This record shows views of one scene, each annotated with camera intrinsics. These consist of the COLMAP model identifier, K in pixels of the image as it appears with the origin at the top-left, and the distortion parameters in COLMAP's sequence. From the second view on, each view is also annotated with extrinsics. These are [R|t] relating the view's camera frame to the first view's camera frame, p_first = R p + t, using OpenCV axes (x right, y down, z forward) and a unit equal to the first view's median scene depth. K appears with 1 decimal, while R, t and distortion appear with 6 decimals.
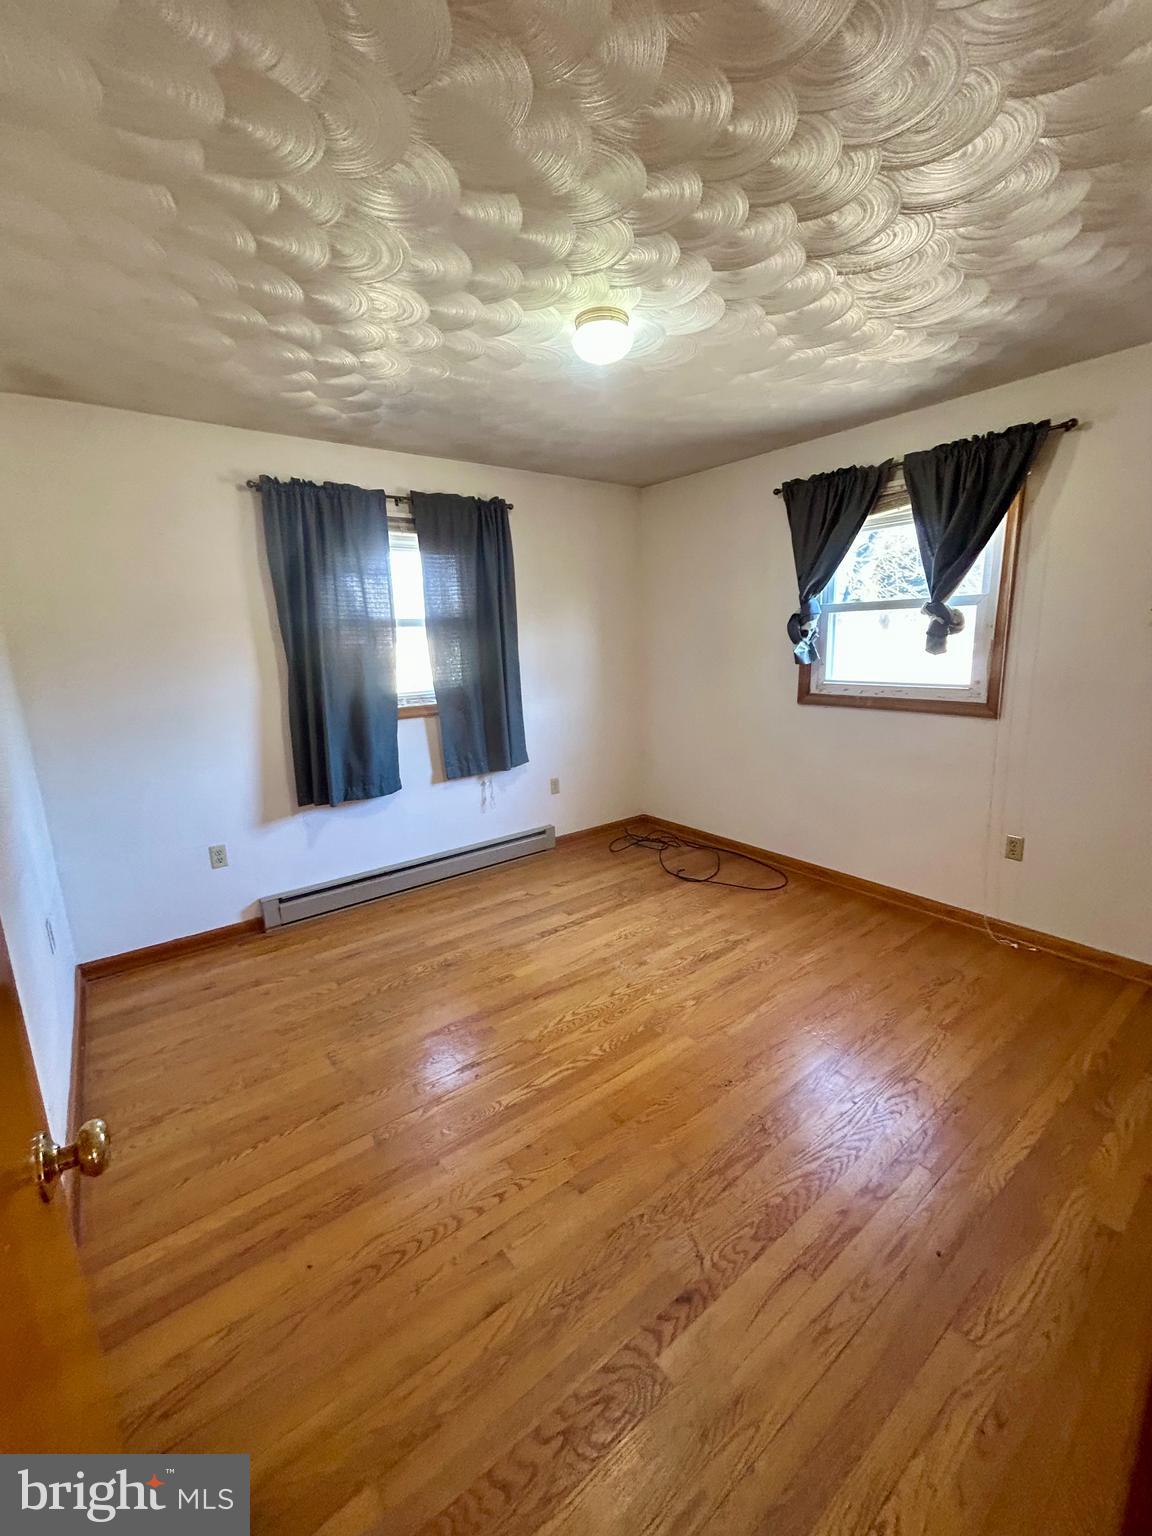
lens RADIAL K [[623.6, 0, 577.9], [0, 623.6, 766.0], [0, 0, 1]] dist [-0.002455, 0.001950]
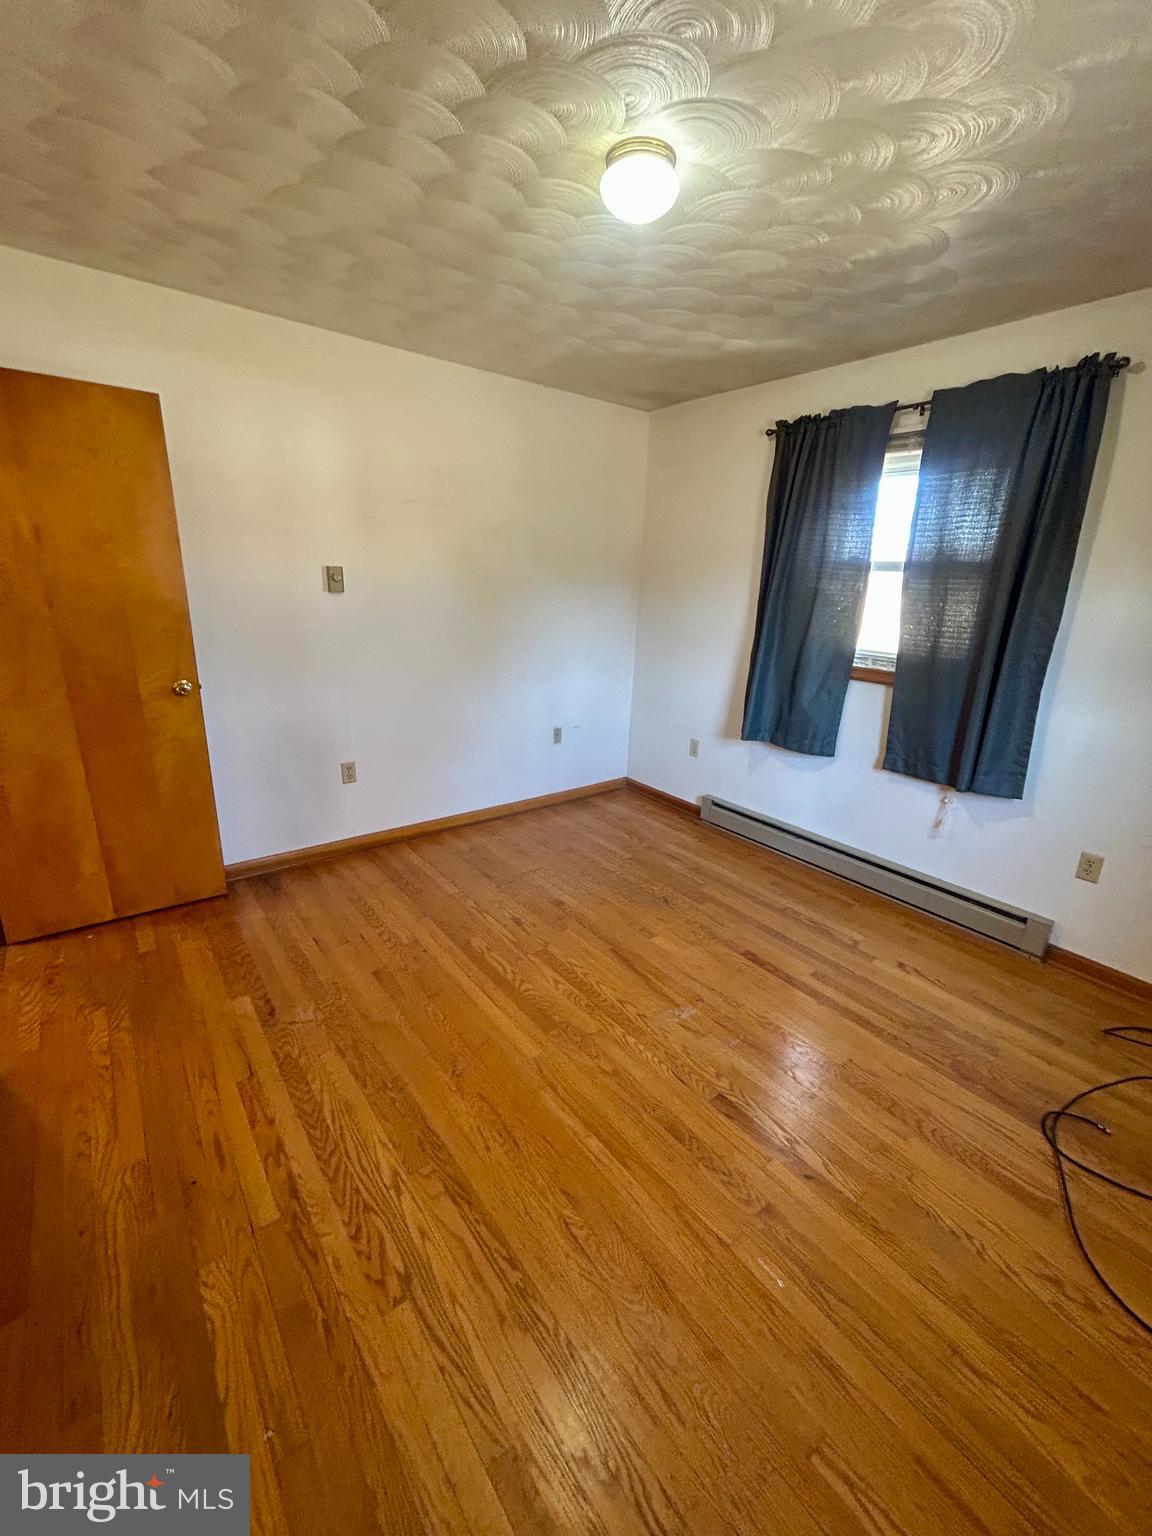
lens RADIAL K [[623.6, 0, 574.5], [0, 623.6, 763.5], [0, 0, 1]] dist [-0.002455, 0.001950]
pose [[0.006111, 0.317126, -0.948364, 0.623150], [-0.243981, 0.920193, 0.306134, -0.151620], [0.969761, 0.229512, 0.082996, 0.635264]]
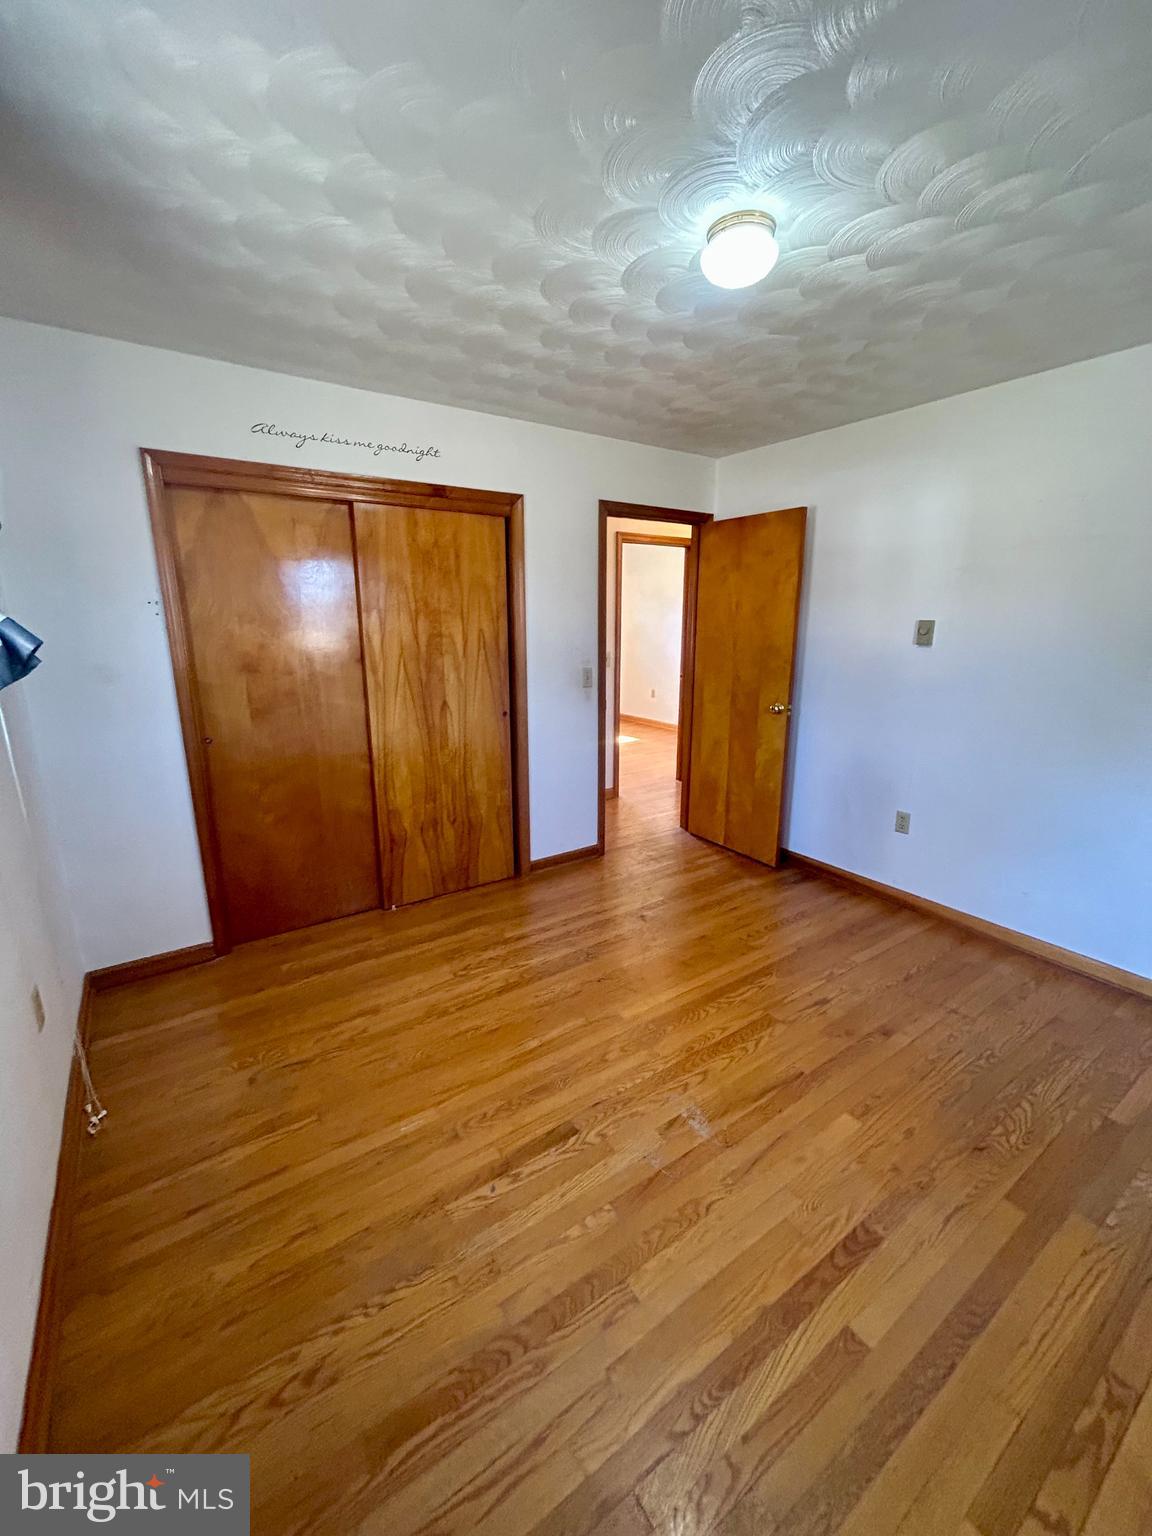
lens RADIAL K [[623.6, 0, 580.9], [0, 623.6, 762.0], [0, 0, 1]] dist [-0.002455, 0.001950]
pose [[-0.998738, 0.016158, 0.047560, 0.137286], [0.034902, 0.904165, 0.425755, -0.275640], [-0.036123, 0.426878, -0.903588, 1.256837]]
